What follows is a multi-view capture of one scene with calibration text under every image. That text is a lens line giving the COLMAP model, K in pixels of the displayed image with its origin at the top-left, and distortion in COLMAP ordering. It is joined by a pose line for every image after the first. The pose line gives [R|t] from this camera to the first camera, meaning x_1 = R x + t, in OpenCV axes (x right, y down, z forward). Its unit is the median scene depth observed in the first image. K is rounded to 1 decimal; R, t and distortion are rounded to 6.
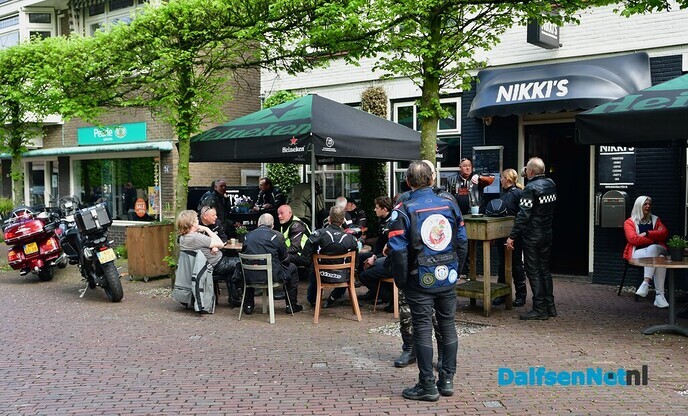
lens RADIAL K [[741.8, 0, 344.4], [0, 741.8, 226.9], [0, 0, 1]] dist [-0.012251, 0.001479]
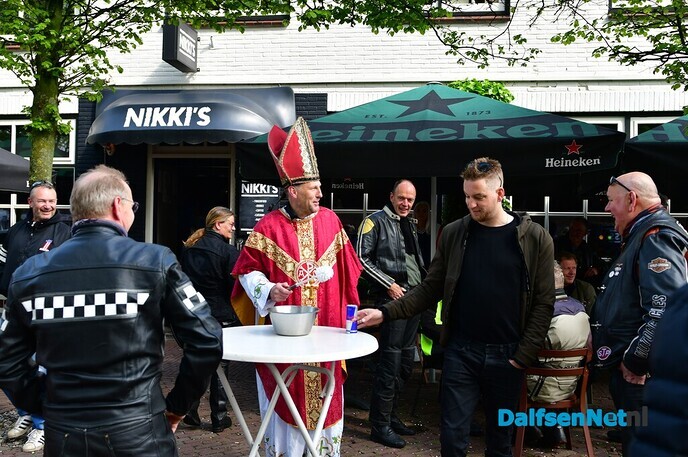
lens RADIAL K [[740.5, 0, 342.1], [0, 740.5, 224.1], [0, 0, 1]] dist [-0.007435, -0.009811]
pose [[0.863400, 0.026761, 0.503809, 0.003913], [0.006000, 0.997977, -0.063292, -0.007705], [-0.504484, 0.057669, 0.861493, 0.180407]]
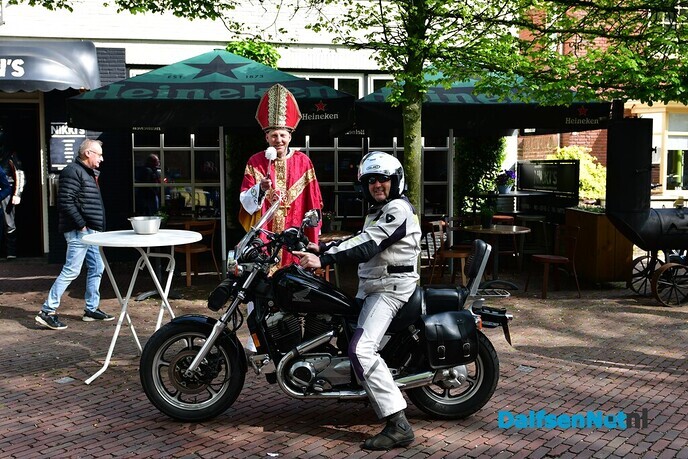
lens RADIAL K [[752.4, 0, 344.0], [0, 752.4, 229.5], [0, 0, 1]] dist [-0.002329, -0.009696]
pose [[0.671992, -0.057954, 0.738288, -0.158692], [0.038087, 0.998318, 0.043699, 0.000287], [-0.739579, -0.001246, 0.673069, 0.002885]]
